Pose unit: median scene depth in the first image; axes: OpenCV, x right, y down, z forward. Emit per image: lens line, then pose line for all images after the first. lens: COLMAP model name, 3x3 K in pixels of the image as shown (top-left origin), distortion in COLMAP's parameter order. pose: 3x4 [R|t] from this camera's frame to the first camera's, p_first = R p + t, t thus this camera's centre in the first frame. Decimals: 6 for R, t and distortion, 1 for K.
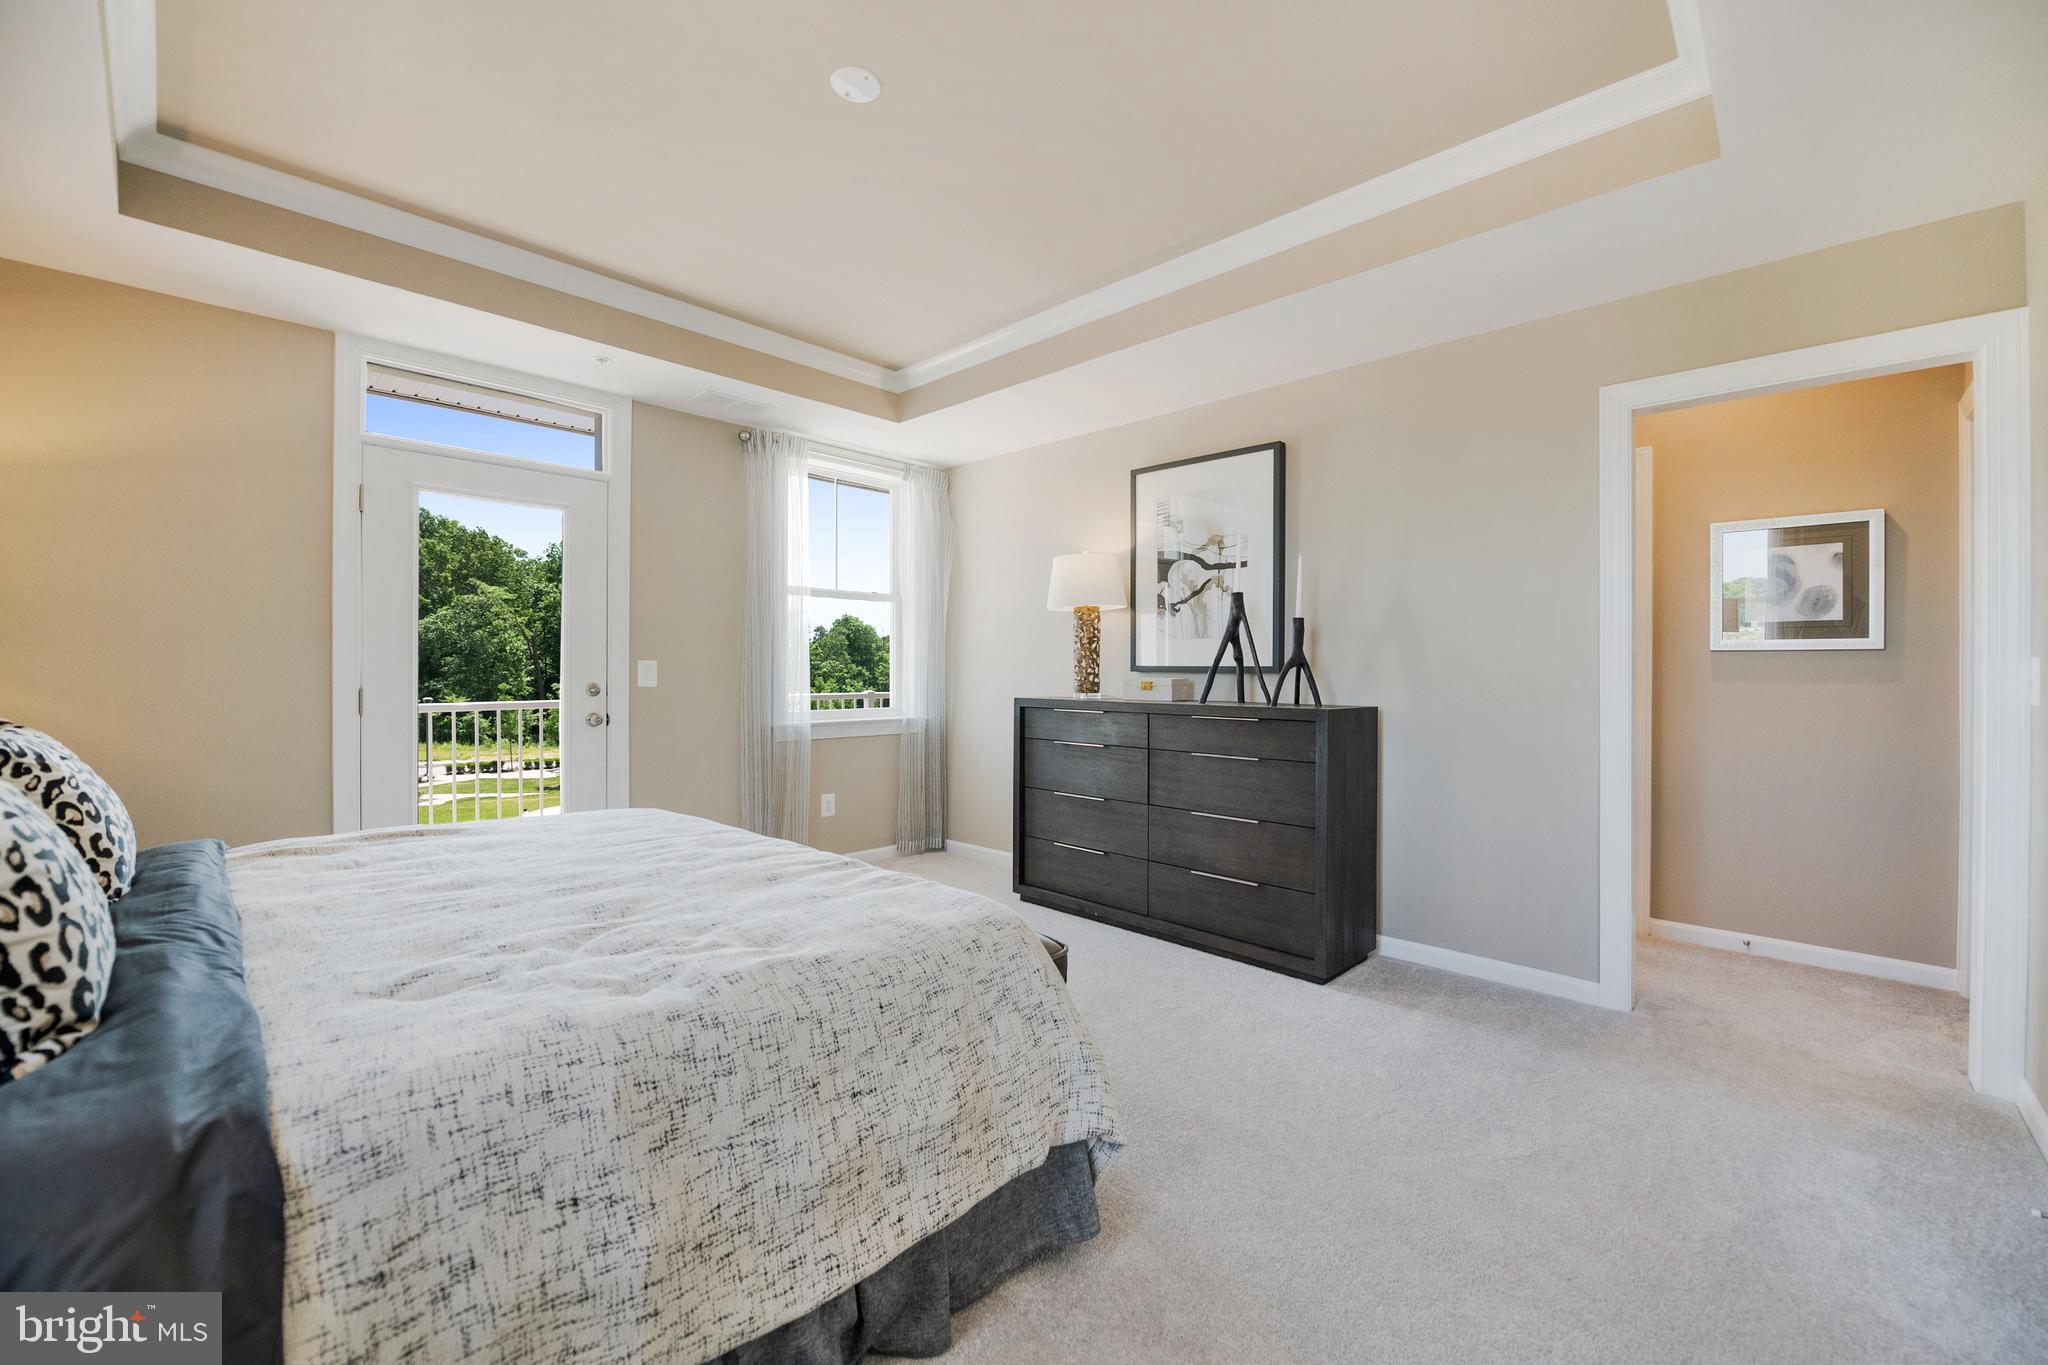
lens RADIAL K [[844.2, 0, 1023.1], [0, 844.2, 674.3], [0, 0, 1]] dist [-0.003972, -0.001518]
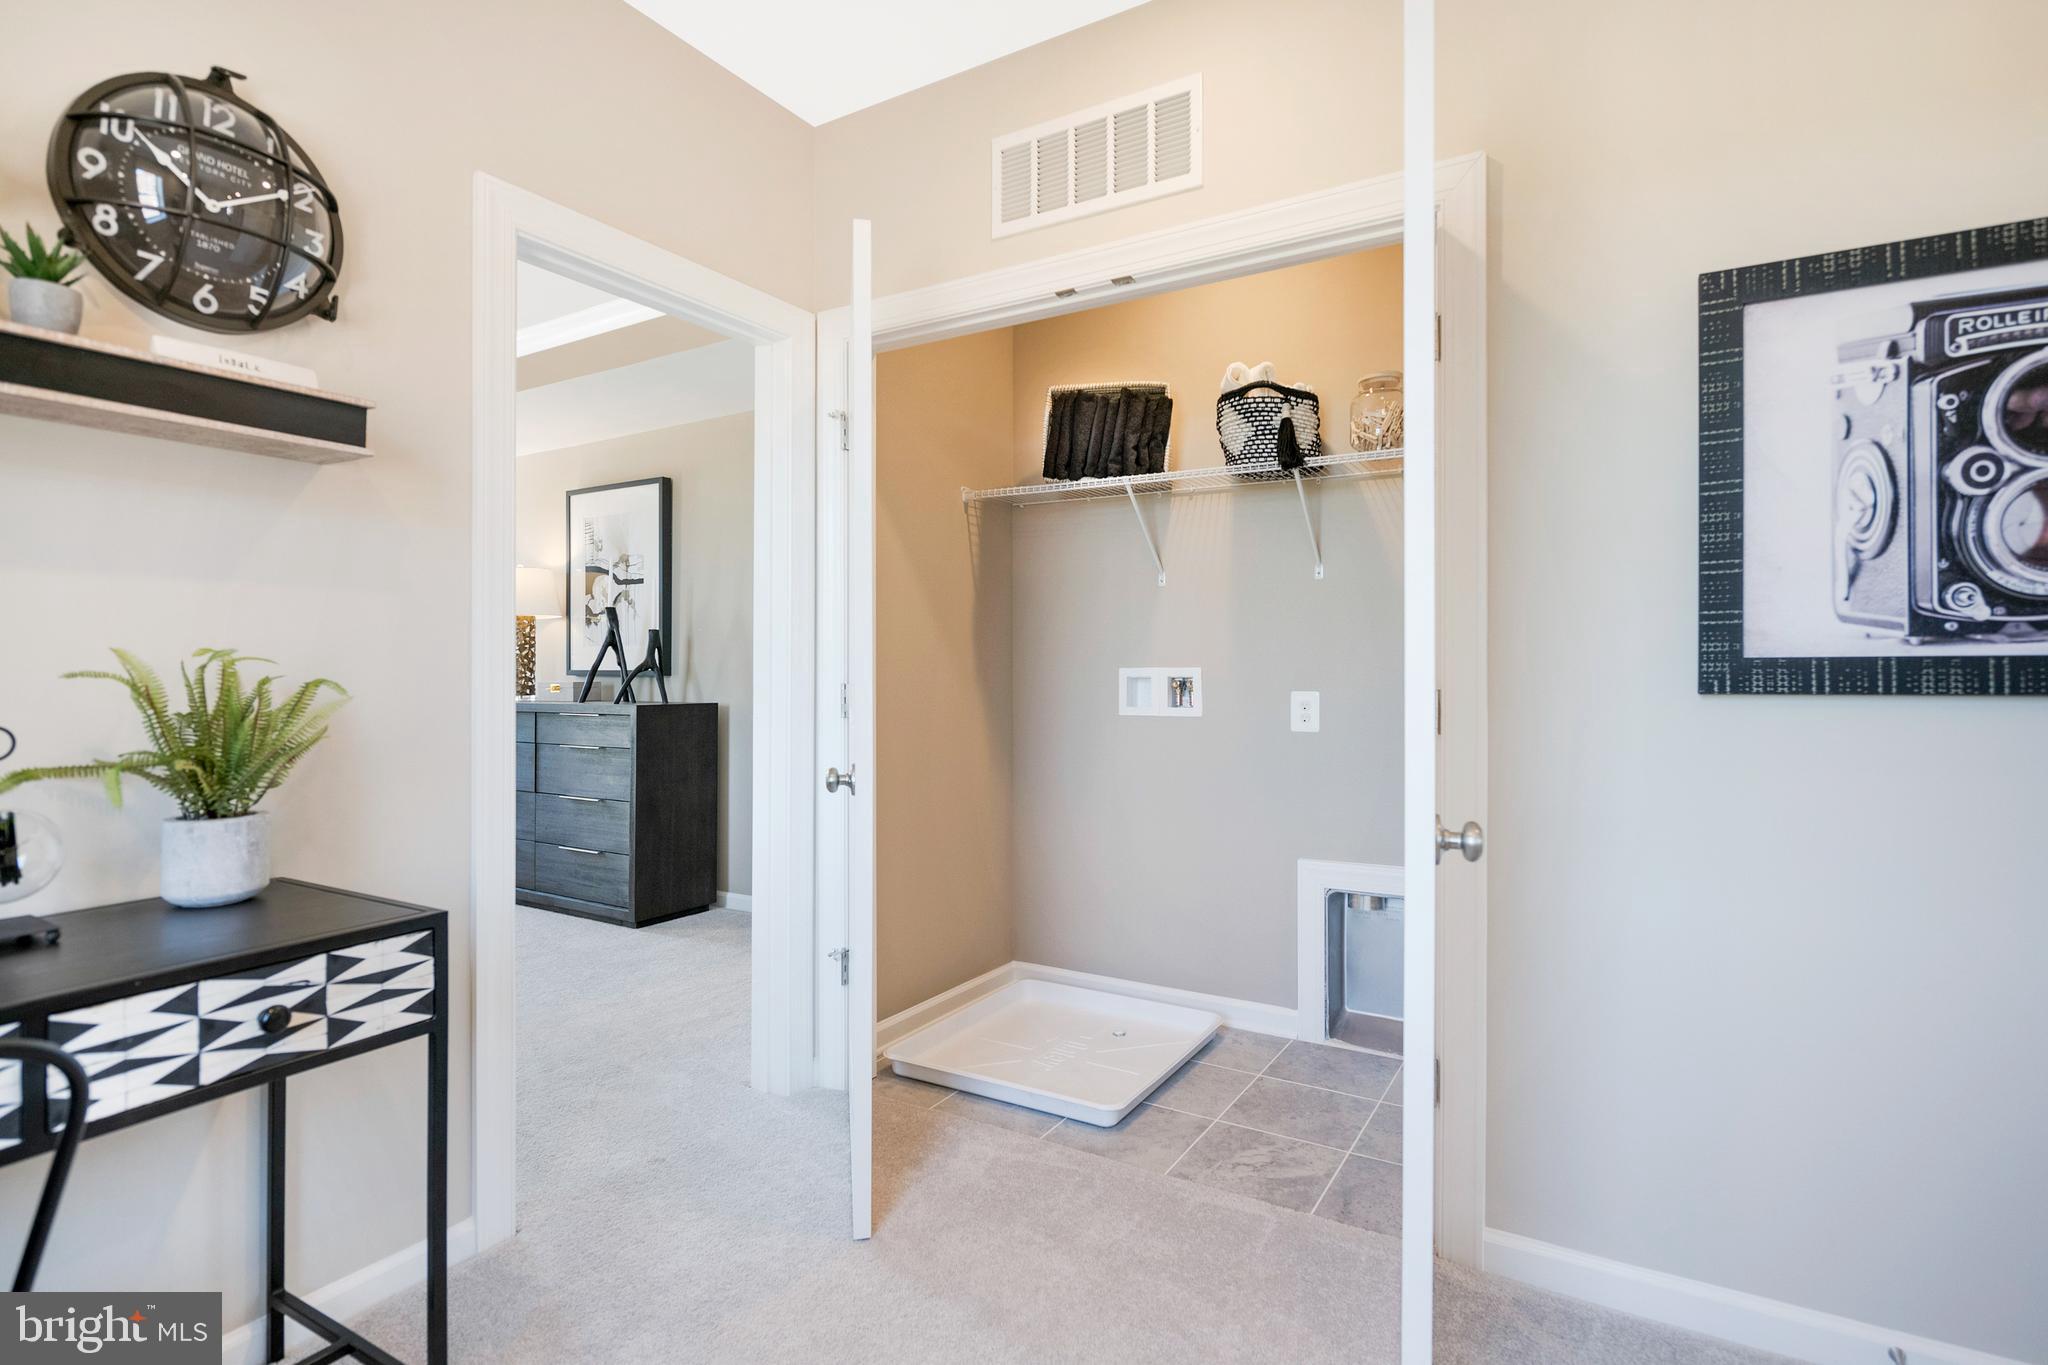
lens RADIAL K [[1053.5, 0, 1040.8], [0, 1053.5, 665.7], [0, 0, 1]] dist [-0.002206, -0.000572]
pose [[0.978774, 0.001370, 0.204938, 0.484260], [0.002142, 0.999855, -0.016916, 0.009644], [-0.204932, 0.016996, 0.978629, -0.494156]]
